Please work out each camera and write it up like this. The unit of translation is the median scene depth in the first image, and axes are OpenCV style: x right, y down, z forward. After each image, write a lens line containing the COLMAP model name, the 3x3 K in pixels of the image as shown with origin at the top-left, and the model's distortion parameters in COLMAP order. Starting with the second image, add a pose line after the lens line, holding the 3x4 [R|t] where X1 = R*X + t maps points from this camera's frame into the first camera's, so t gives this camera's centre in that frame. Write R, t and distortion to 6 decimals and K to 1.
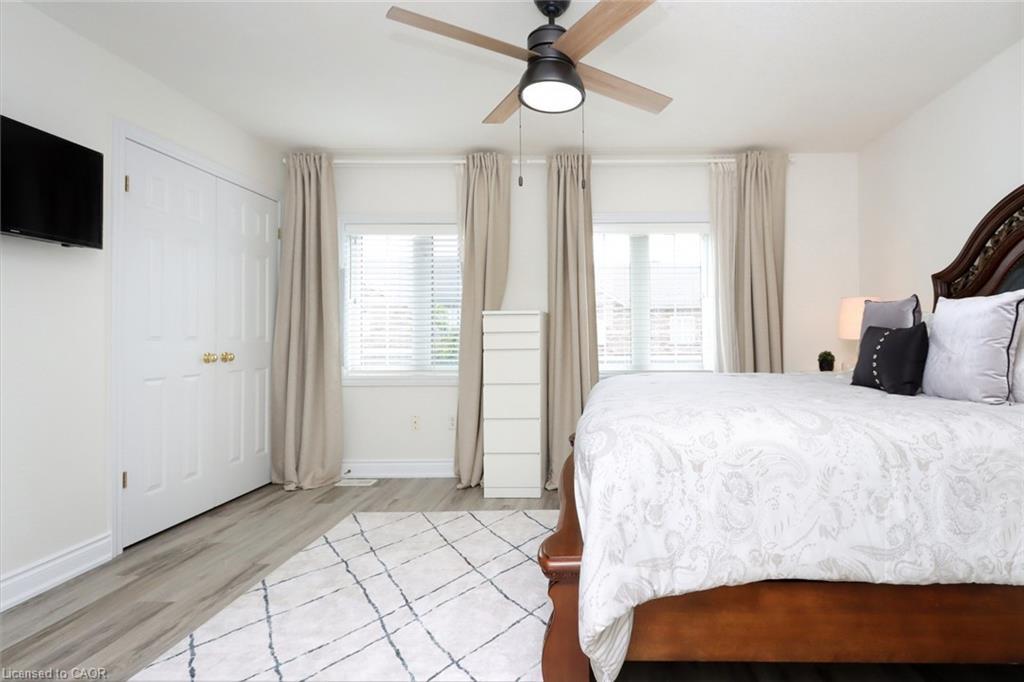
lens RADIAL K [[507.2, 0, 509.8], [0, 507.2, 323.5], [0, 0, 1]] dist [-0.003073, -0.001036]
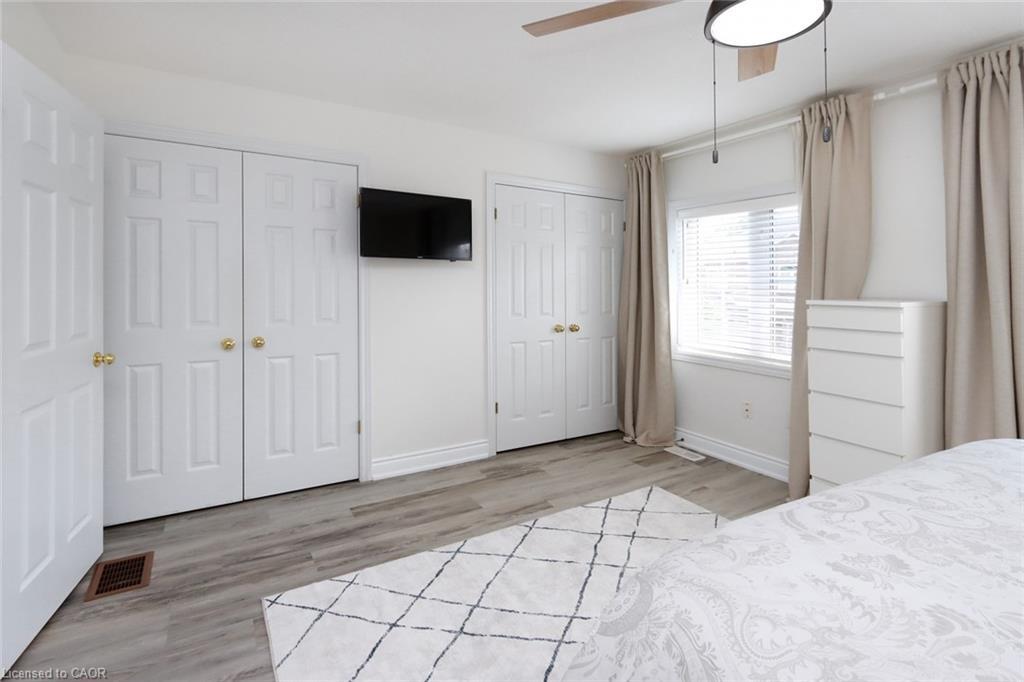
lens RADIAL K [[404.9, 0, 513.6], [0, 404.9, 281.0], [0, 0, 1]] dist [-0.000987, -0.000158]
pose [[0.592803, 0.002274, -0.805344, 0.197325], [0.003392, 0.999980, 0.005320, -0.062492], [0.805340, -0.005885, 0.592784, 0.248621]]
